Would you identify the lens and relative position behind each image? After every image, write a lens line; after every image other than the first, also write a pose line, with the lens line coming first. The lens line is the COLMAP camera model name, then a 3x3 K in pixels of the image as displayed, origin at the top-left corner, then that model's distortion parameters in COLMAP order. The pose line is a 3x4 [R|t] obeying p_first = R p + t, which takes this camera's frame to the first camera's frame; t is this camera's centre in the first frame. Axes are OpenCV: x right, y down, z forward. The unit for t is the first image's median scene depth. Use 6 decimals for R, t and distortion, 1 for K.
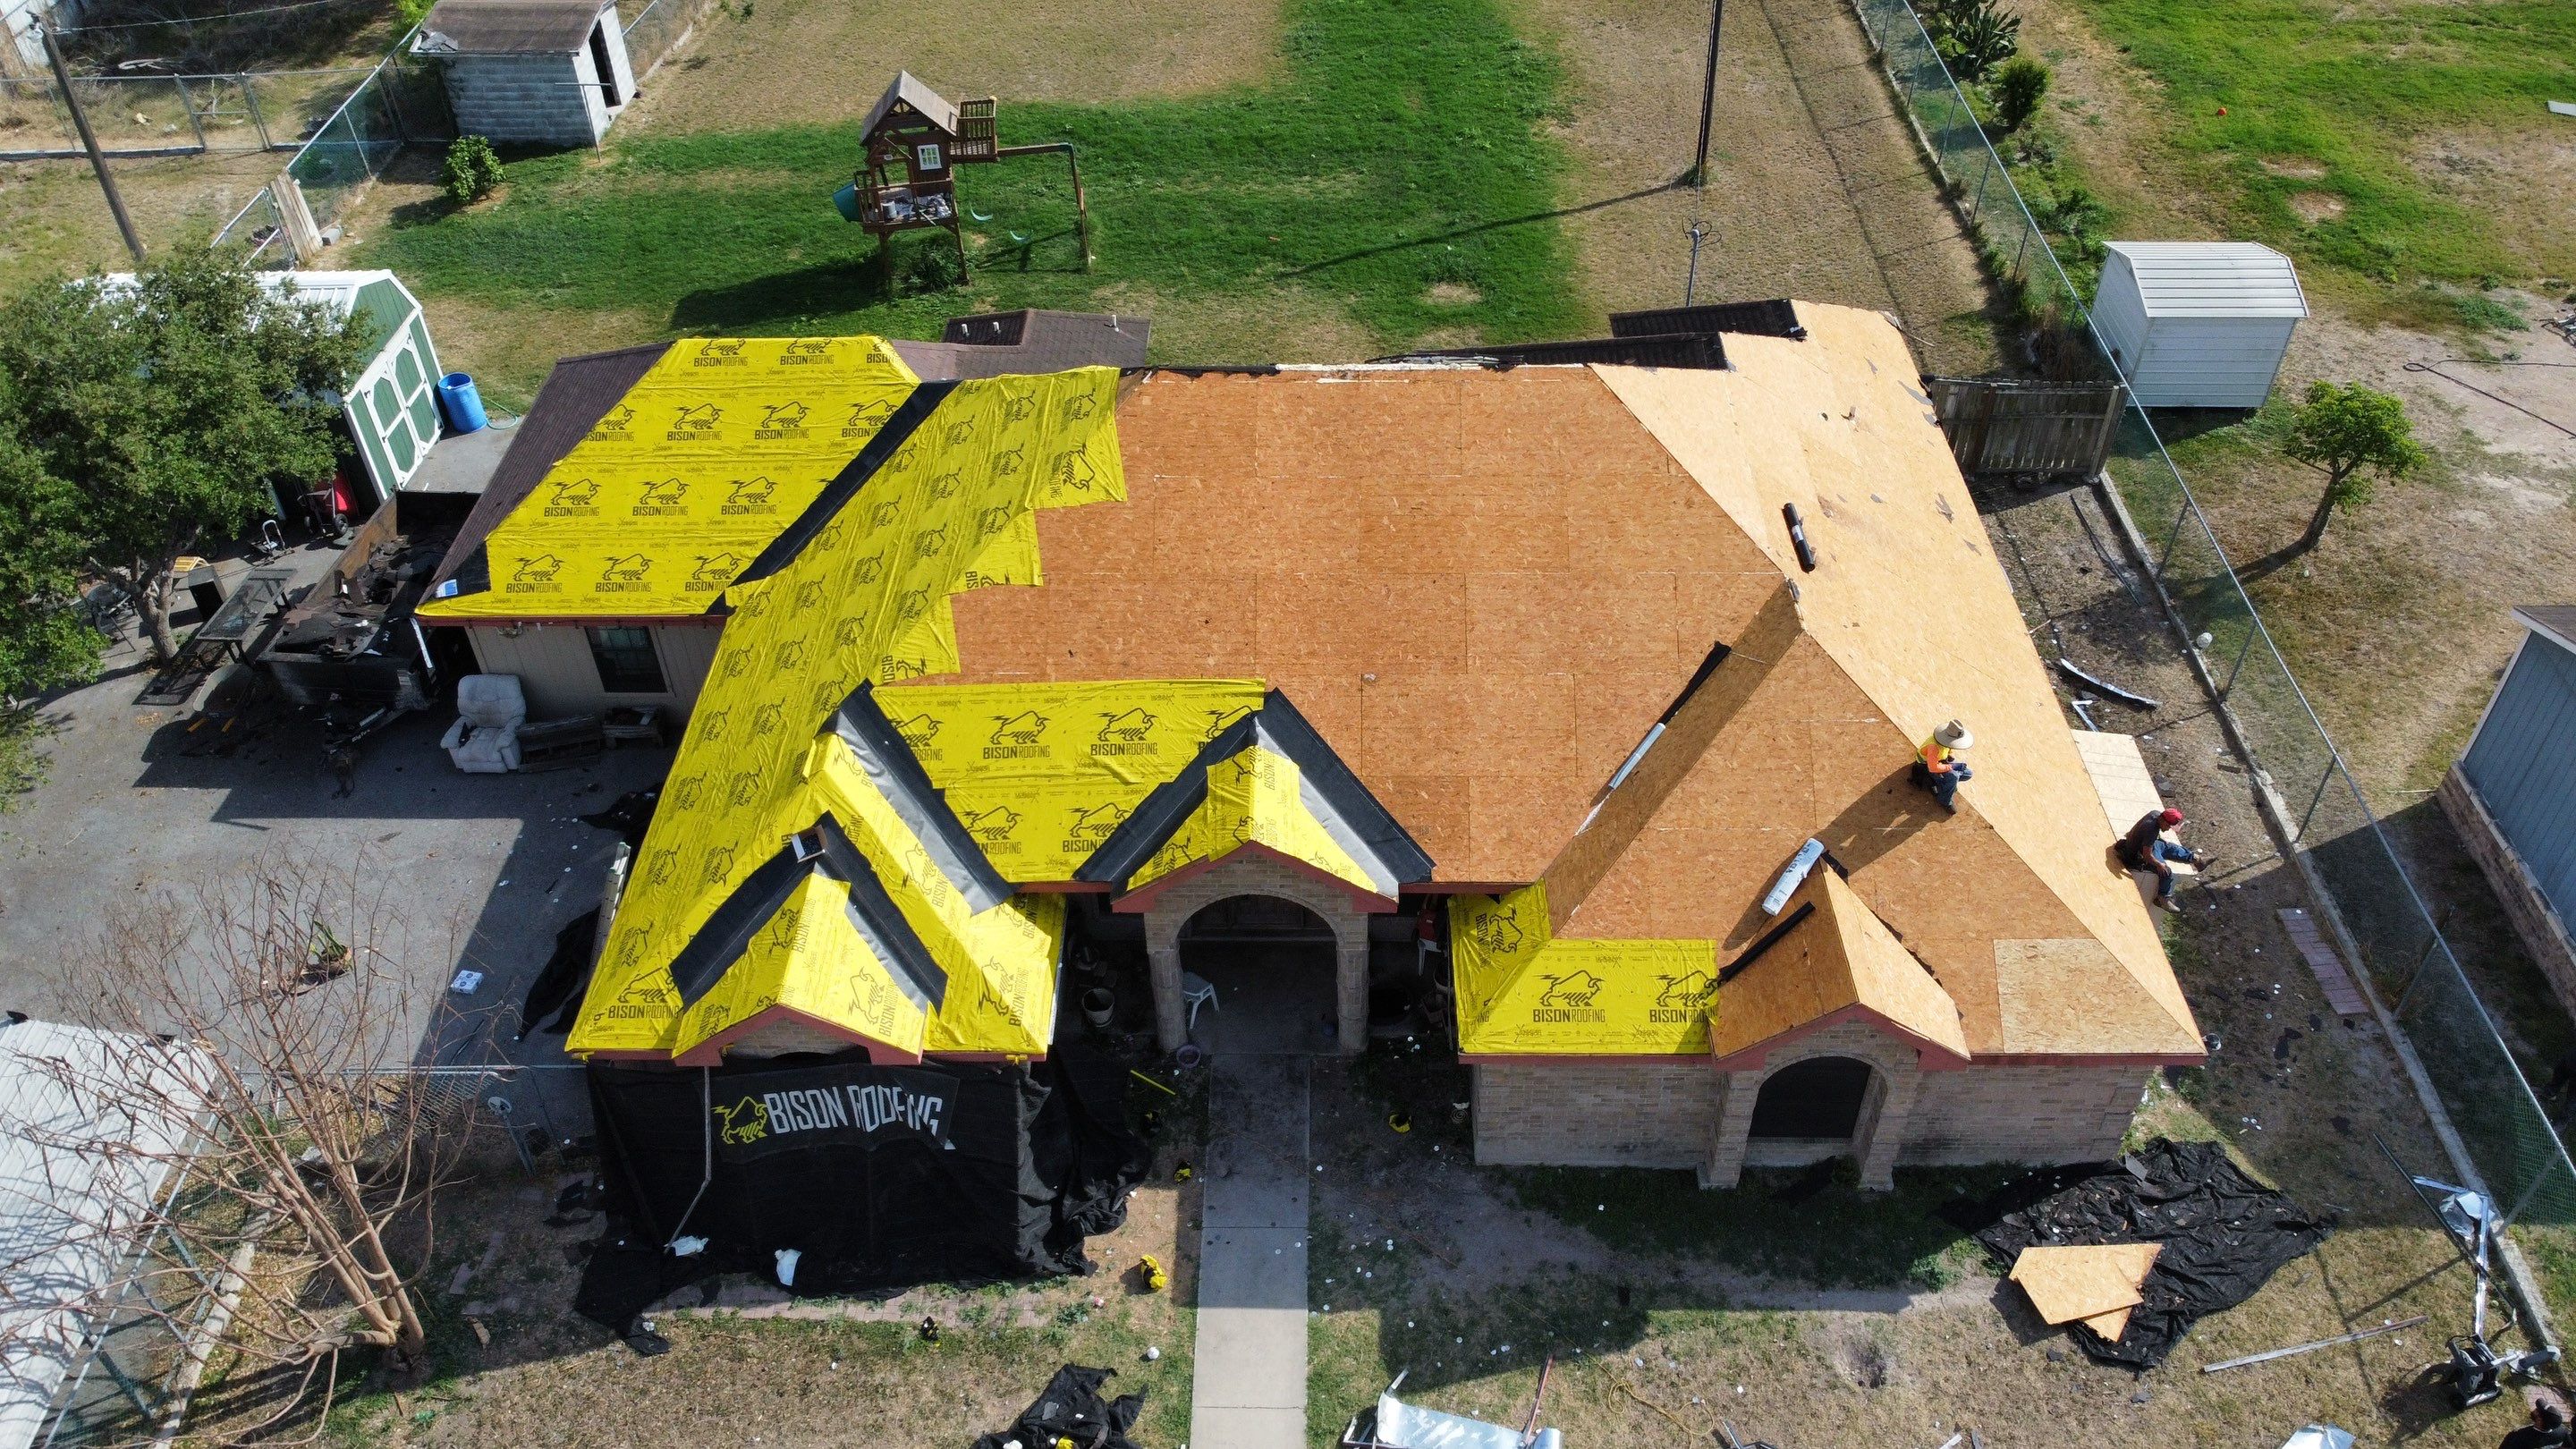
lens RADIAL K [[1920.5, 0, 1288.0], [0, 1920.5, 724.5], [0, 0, 1]] dist [-0.013530, -0.005803]
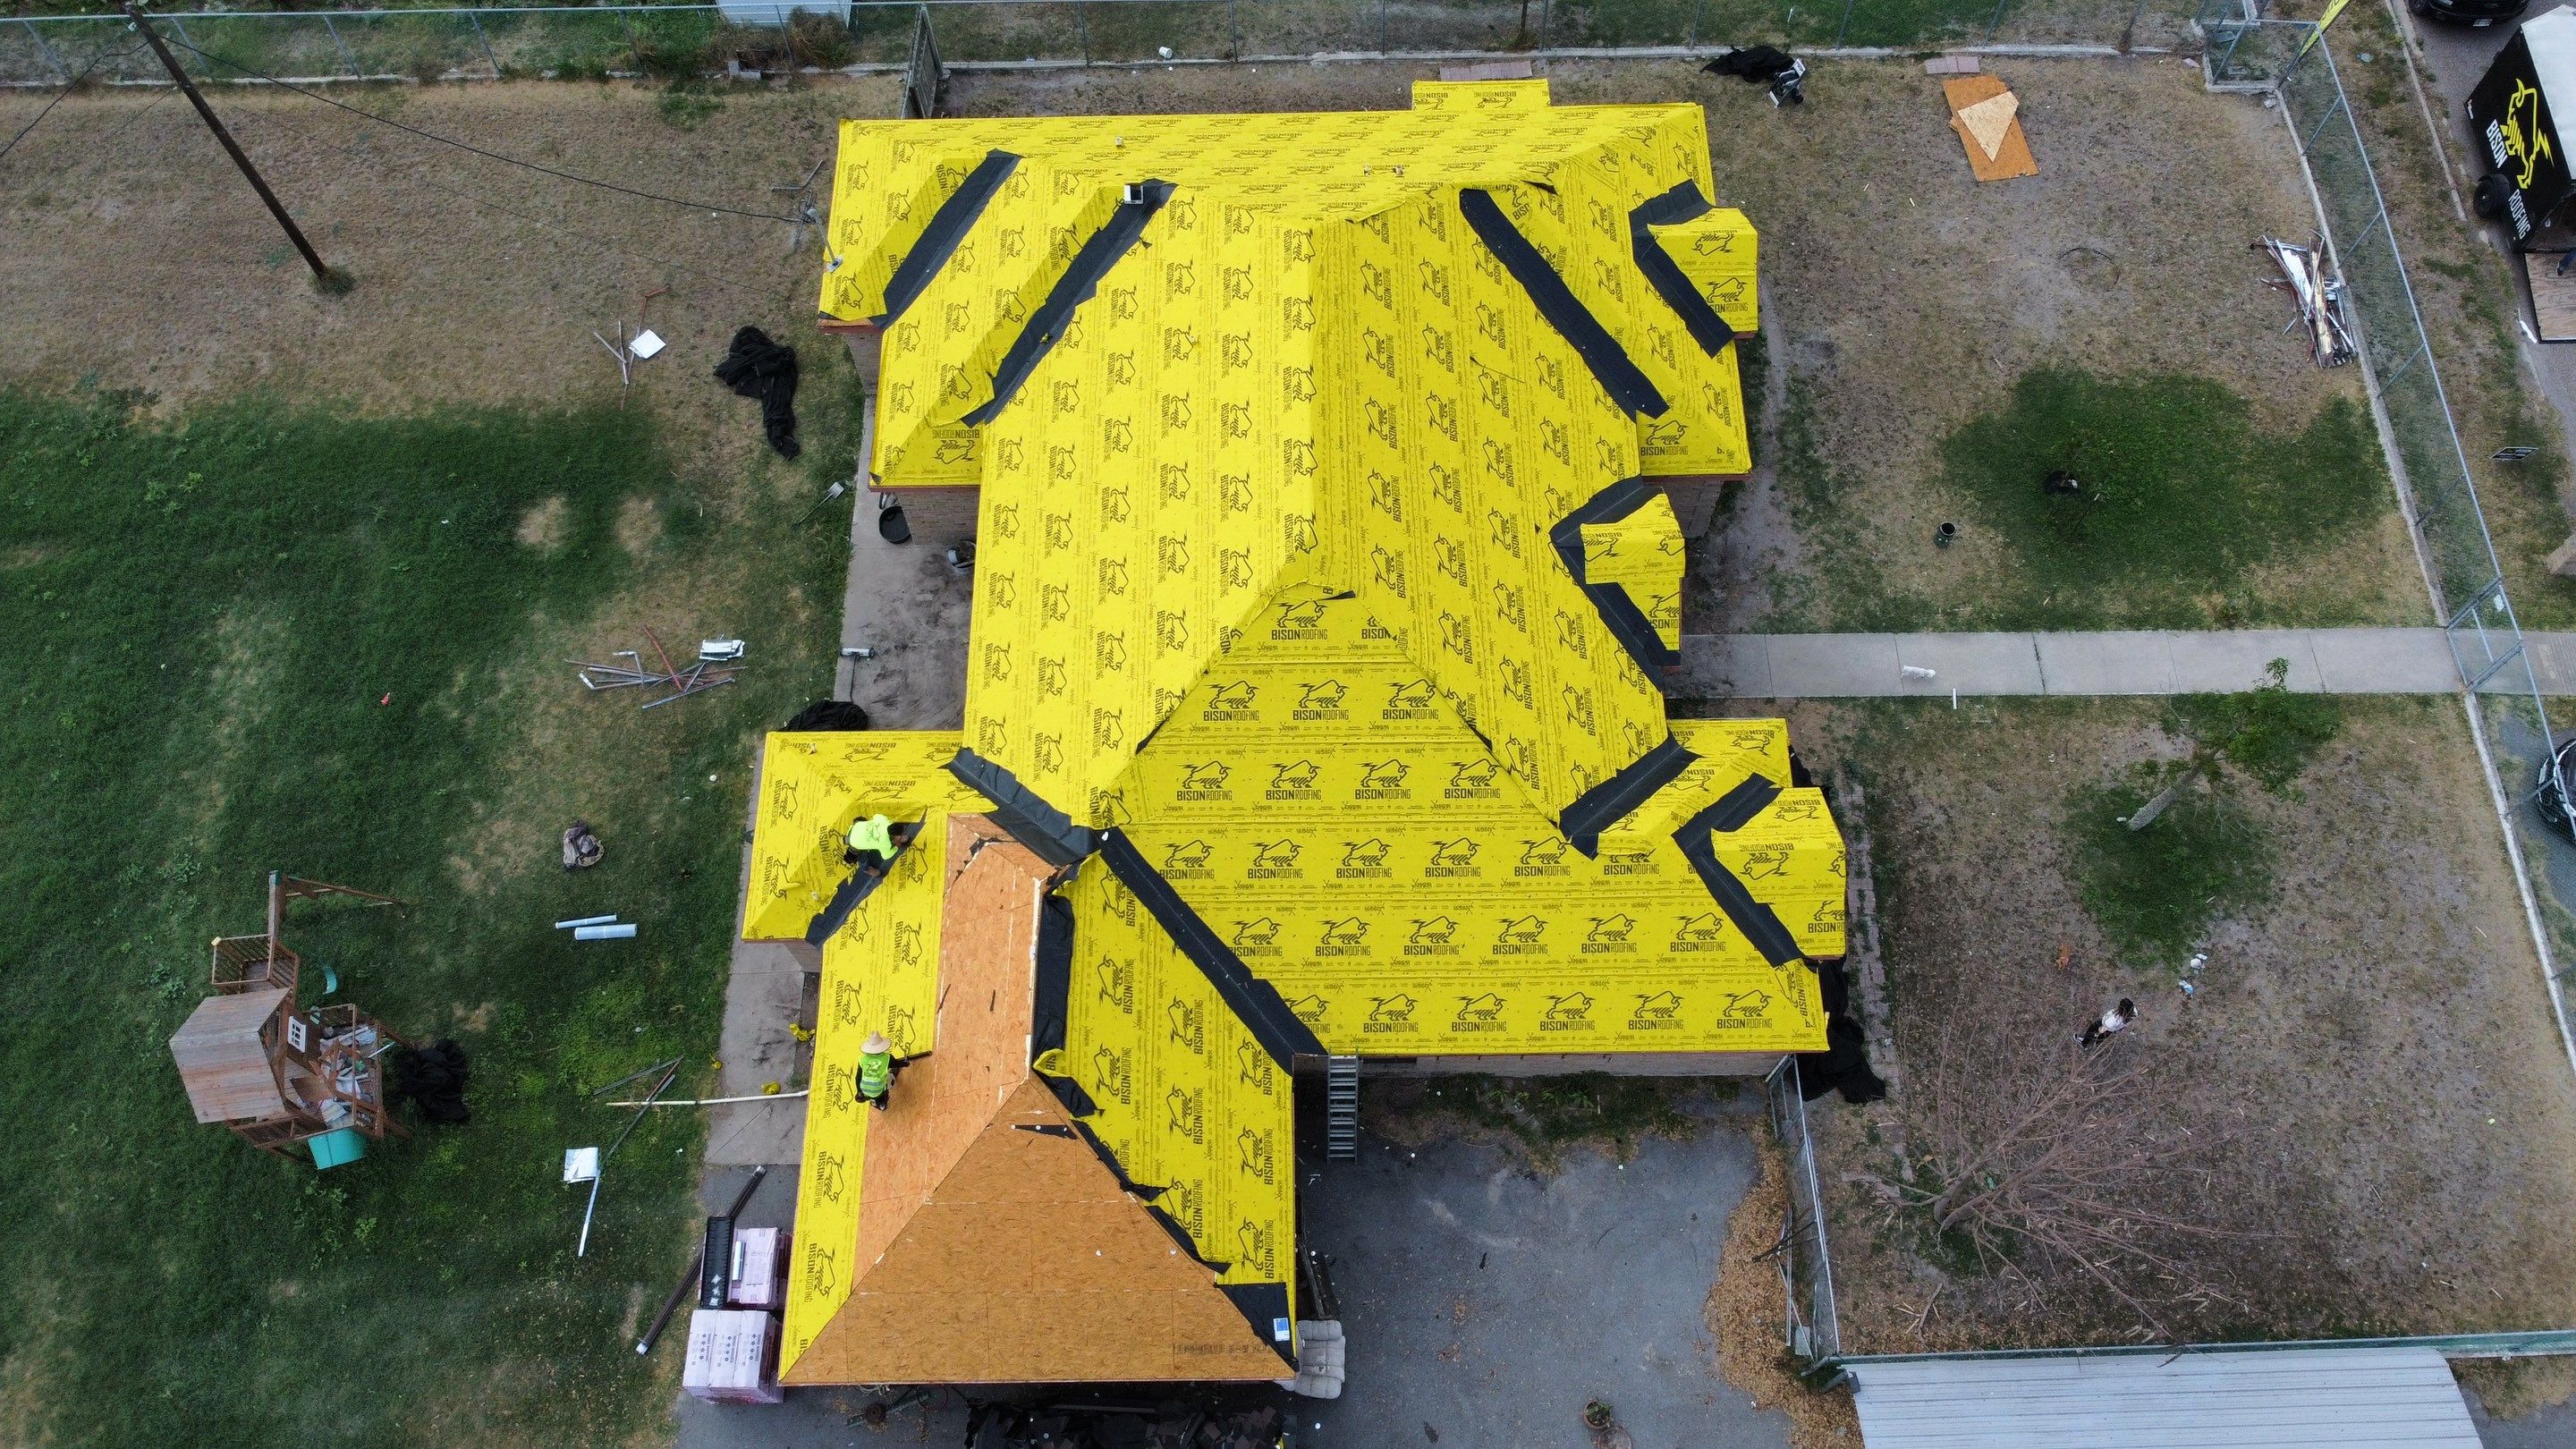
lens RADIAL K [[1920.5, 0, 1288.0], [0, 1920.5, 724.5], [0, 0, 1]] dist [-0.013530, -0.005803]
pose [[-0.015159, -0.898458, 0.438798, -0.741404], [0.686389, 0.309763, 0.657965, -1.005641], [-0.727077, 0.311160, 0.611996, 0.396730]]
